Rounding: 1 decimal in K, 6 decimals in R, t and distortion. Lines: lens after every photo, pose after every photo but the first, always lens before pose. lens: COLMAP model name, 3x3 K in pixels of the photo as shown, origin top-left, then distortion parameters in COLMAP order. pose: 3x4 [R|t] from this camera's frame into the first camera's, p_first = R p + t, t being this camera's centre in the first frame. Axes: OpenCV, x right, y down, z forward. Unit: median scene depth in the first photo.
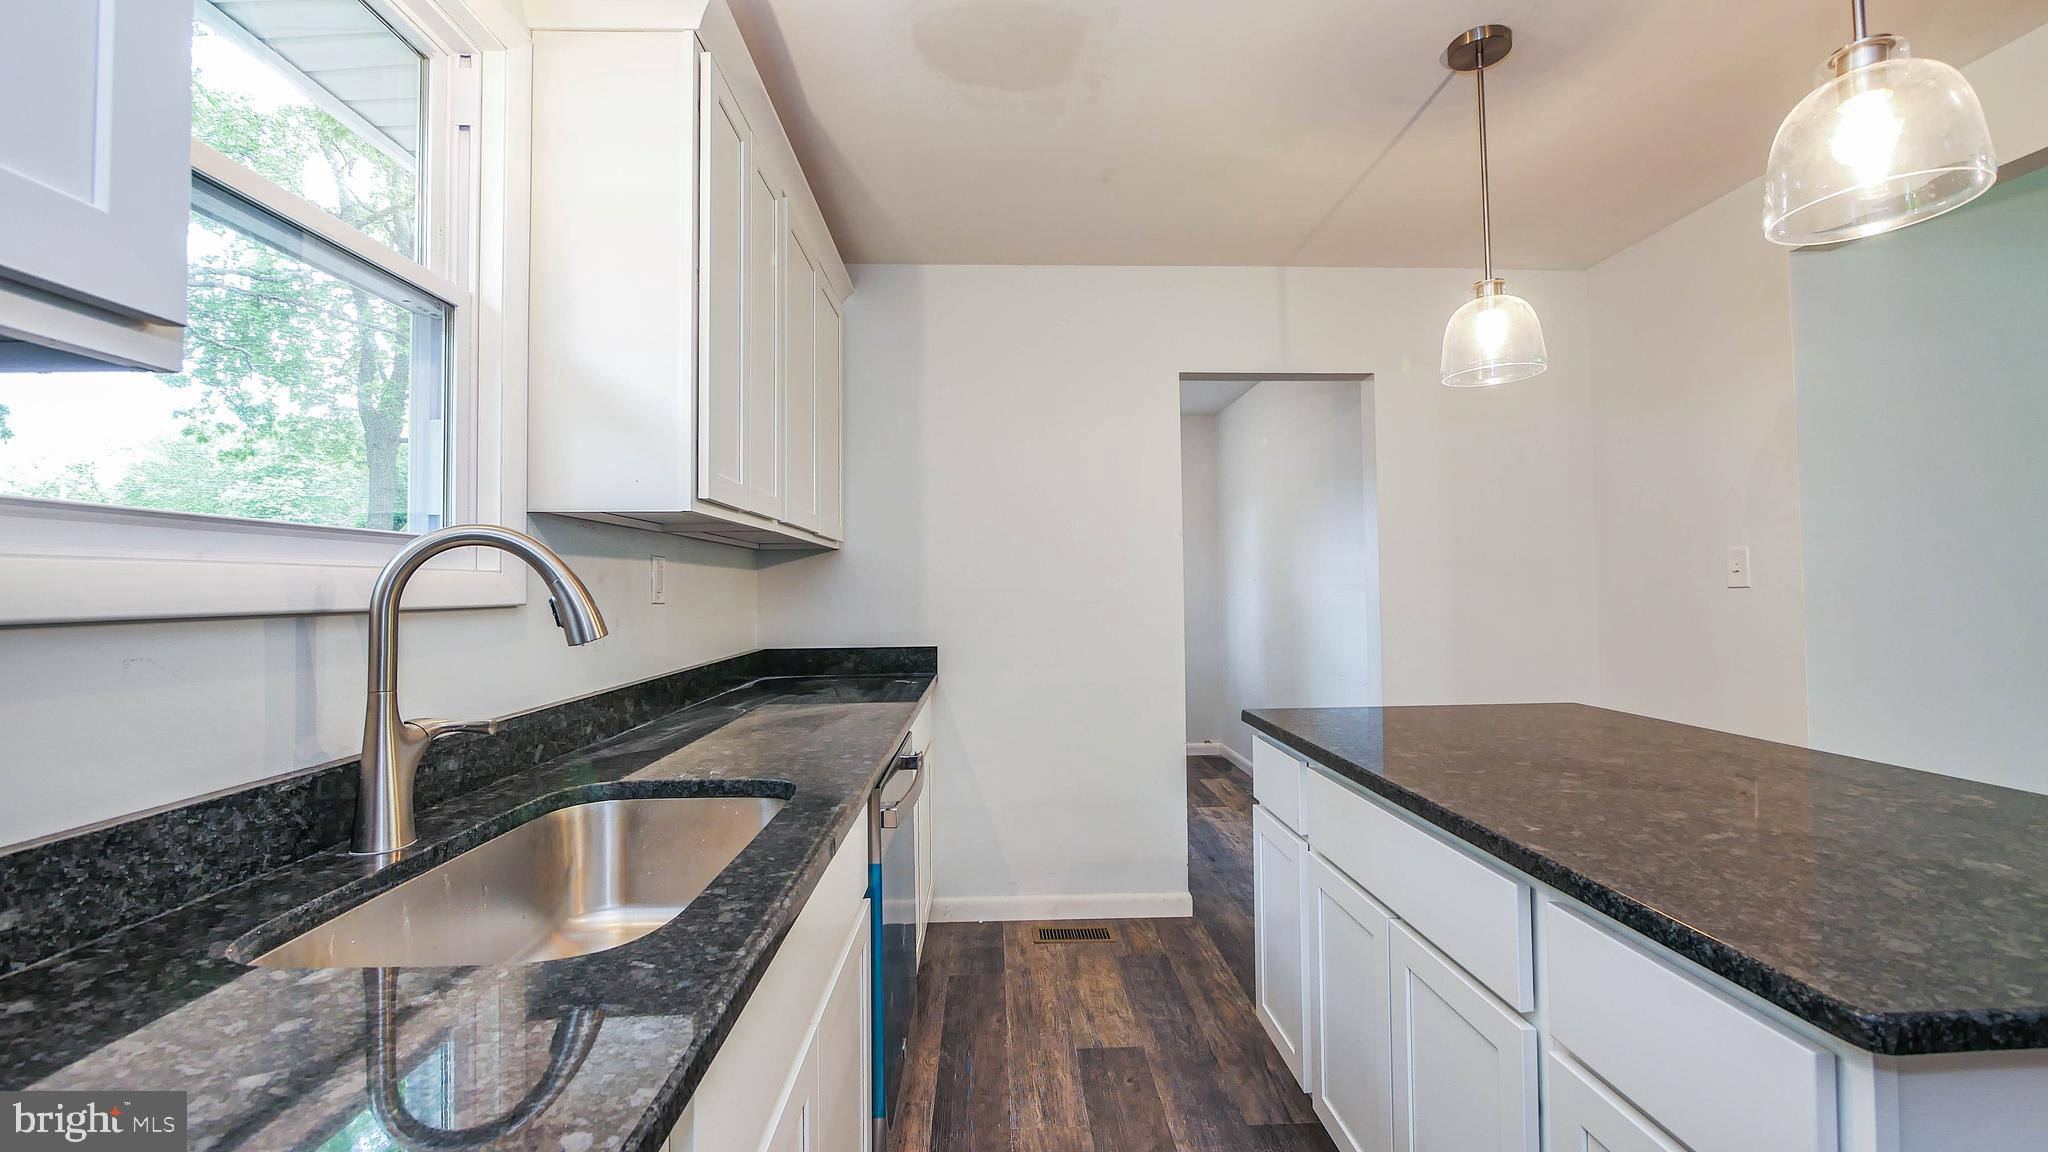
lens RADIAL K [[844.4, 0, 1021.3], [0, 844.4, 569.7], [0, 0, 1]] dist [-0.007344, 0.000088]
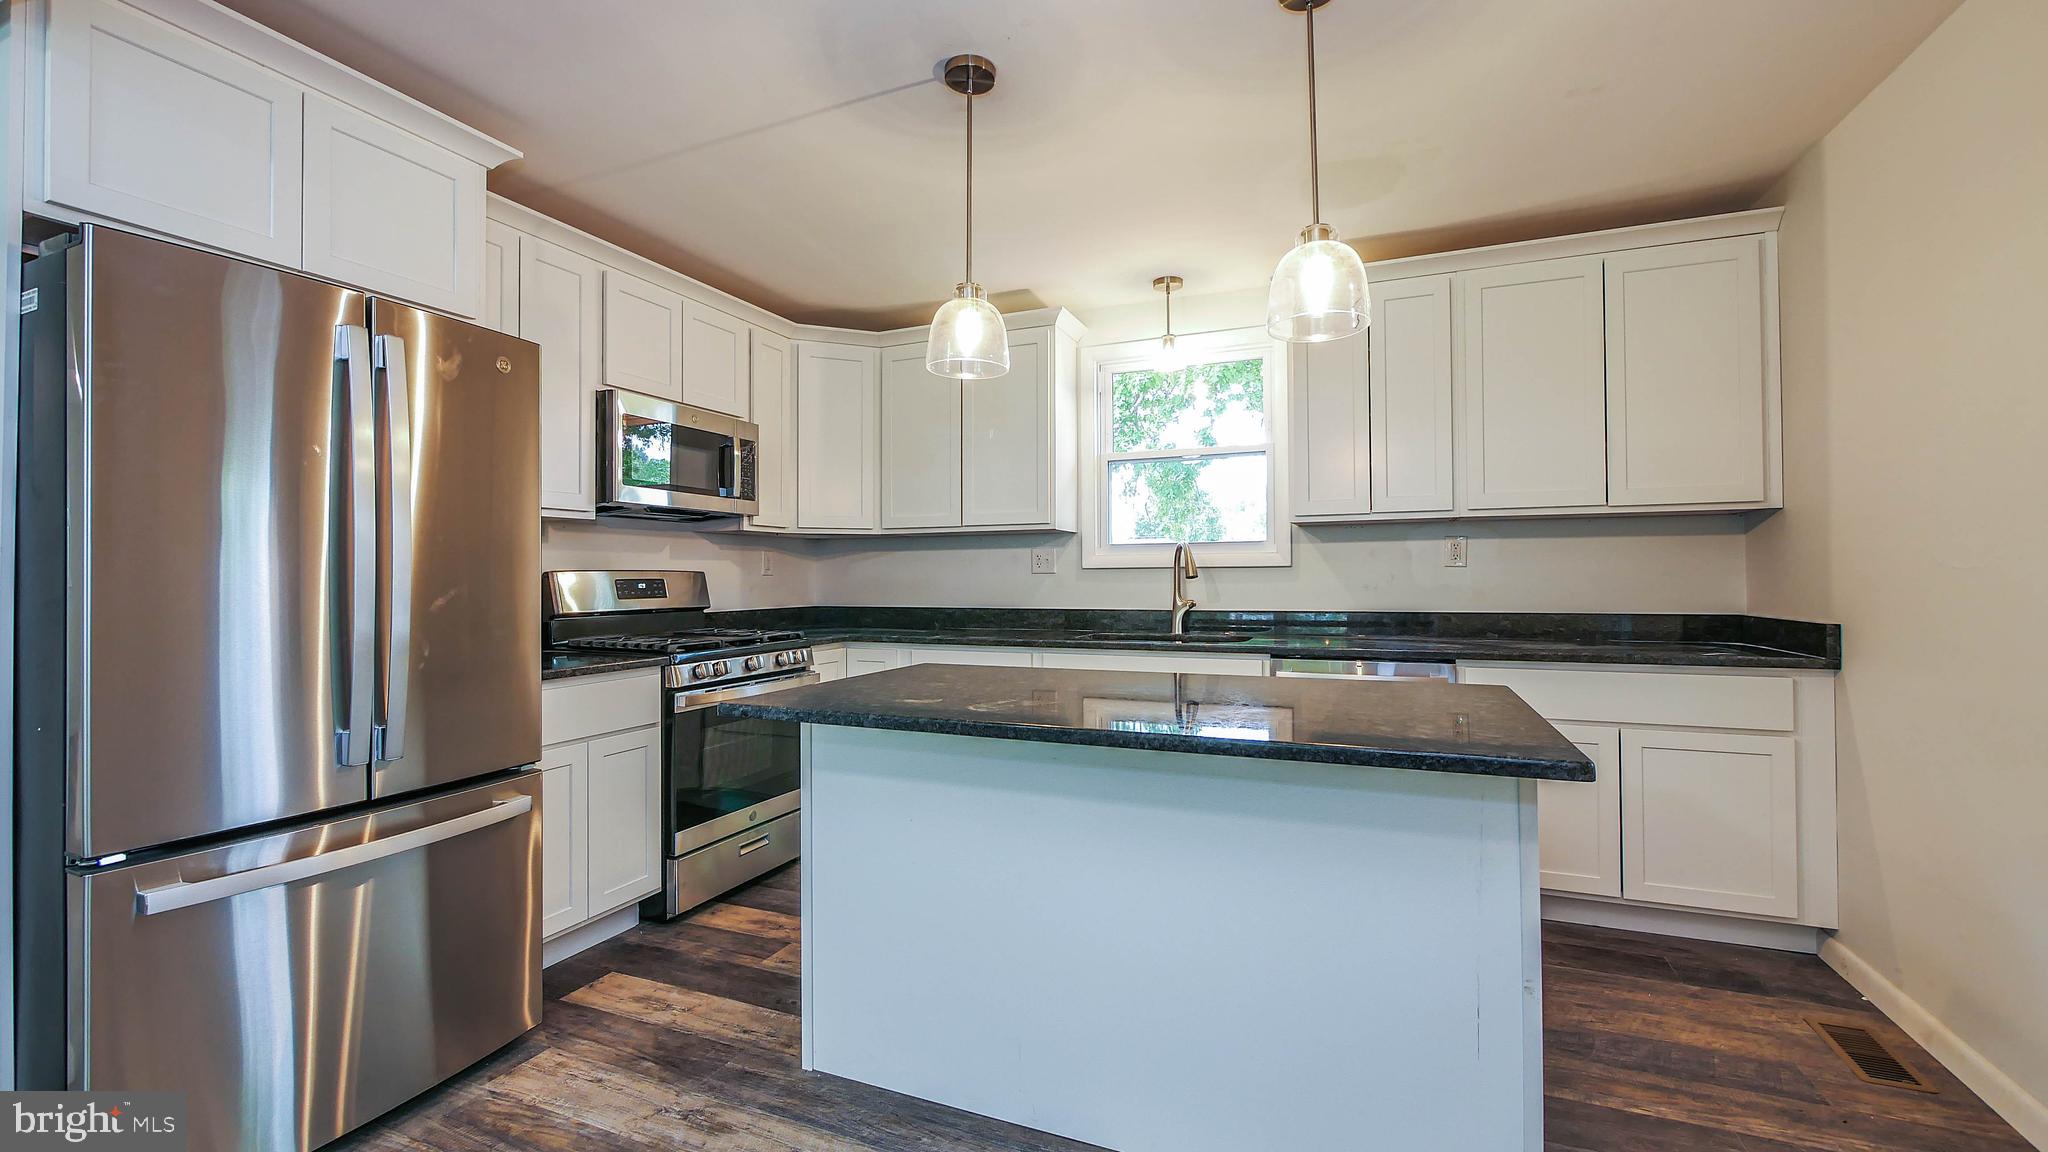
lens RADIAL K [[844.4, 0, 1030.0], [0, 844.4, 572.4], [0, 0, 1]] dist [-0.007344, 0.000088]
pose [[-0.420598, 0.005147, -0.907232, 1.200591], [0.029004, 0.999549, -0.007776, 0.029542], [0.906783, -0.029584, -0.420558, 0.840233]]
